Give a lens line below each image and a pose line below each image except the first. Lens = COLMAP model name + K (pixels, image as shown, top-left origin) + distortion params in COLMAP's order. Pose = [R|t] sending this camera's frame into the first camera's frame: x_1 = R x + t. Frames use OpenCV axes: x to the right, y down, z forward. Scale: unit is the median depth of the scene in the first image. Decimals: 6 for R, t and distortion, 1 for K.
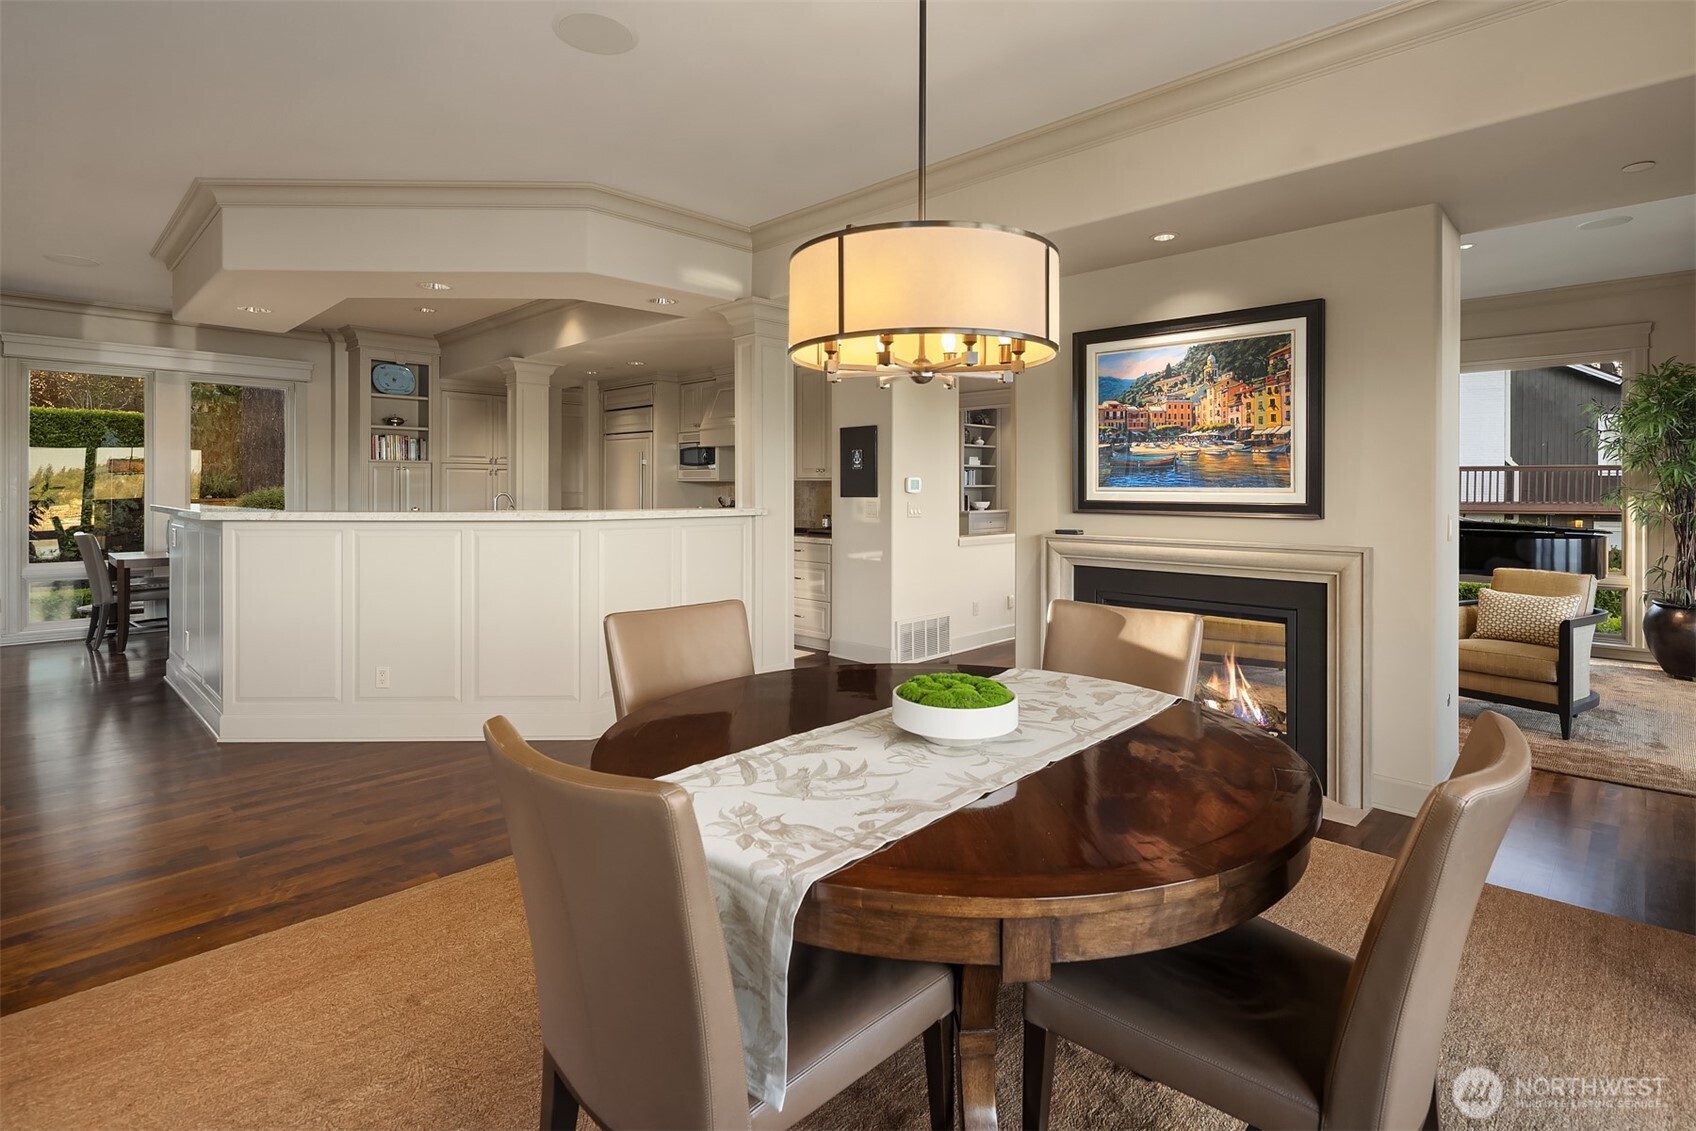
lens RADIAL K [[819.7, 0, 848.0], [0, 819.7, 565.5], [0, 0, 1]] dist [-0.000447, -0.000059]
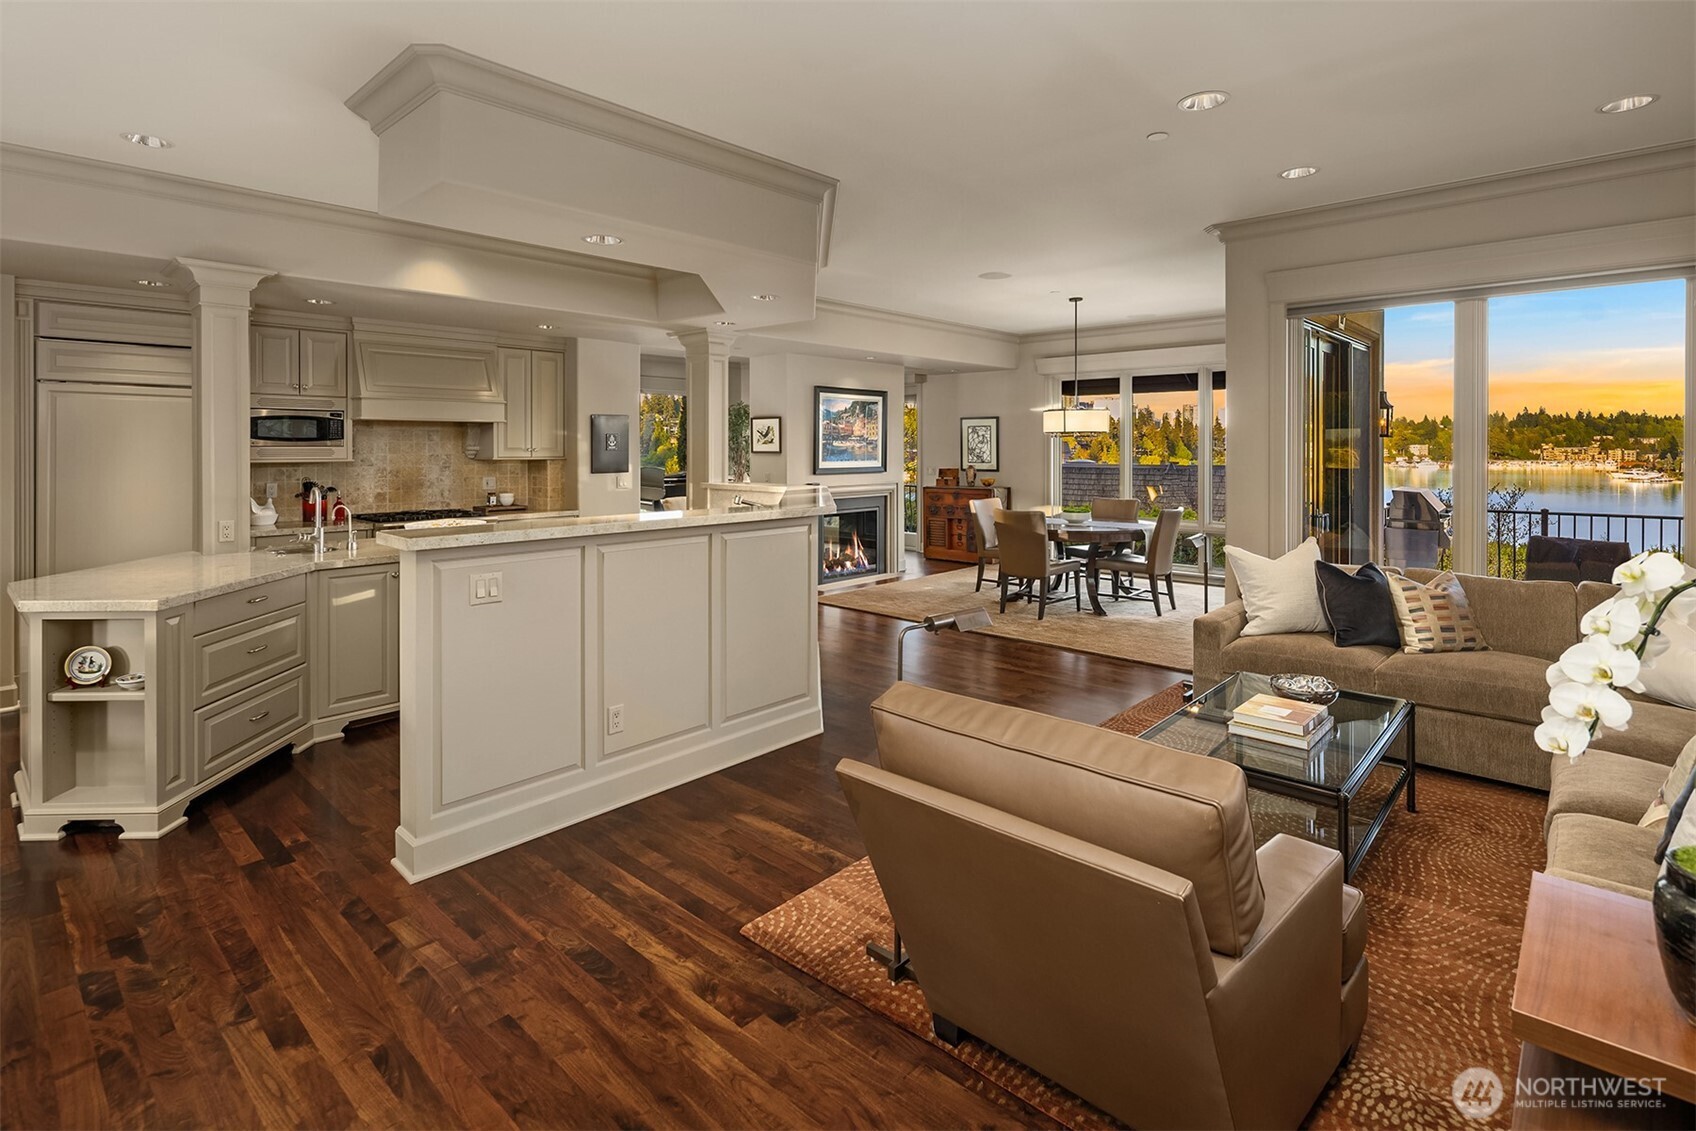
lens RADIAL K [[819.7, 0, 848.0], [0, 819.7, 565.5], [0, 0, 1]] dist [-0.000447, -0.000059]
pose [[-0.031220, -0.143883, 0.989102, -1.920461], [0.097708, 0.984406, 0.146284, -0.143498], [-0.994725, 0.101210, -0.016675, 1.068329]]
